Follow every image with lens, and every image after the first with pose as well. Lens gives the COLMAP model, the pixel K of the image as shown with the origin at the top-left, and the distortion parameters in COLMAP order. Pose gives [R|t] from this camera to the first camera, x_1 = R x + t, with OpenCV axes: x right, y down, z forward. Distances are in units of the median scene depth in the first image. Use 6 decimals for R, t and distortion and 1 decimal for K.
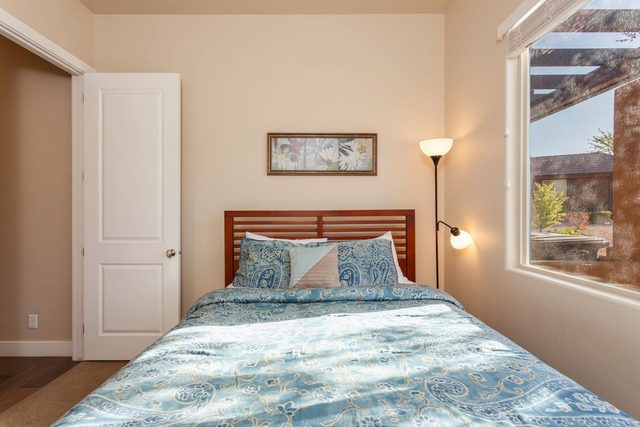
lens RADIAL K [[305.4, 0, 320.0], [0, 305.4, 213.5], [0, 0, 1]] dist [0.002261, 0.000728]
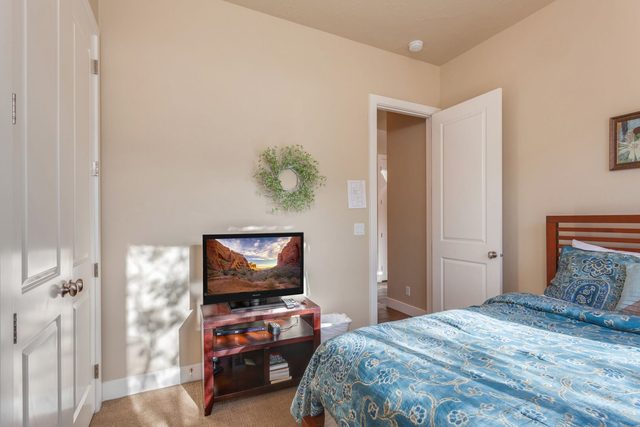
lens RADIAL K [[305.4, 0, 320.0], [0, 305.4, 213.5], [0, 0, 1]] dist [0.002261, 0.000728]
pose [[0.442554, -0.015827, -0.896602, 0.248080], [0.002055, 0.999860, -0.016636, -0.001896], [0.896740, 0.005520, 0.442524, -0.046813]]
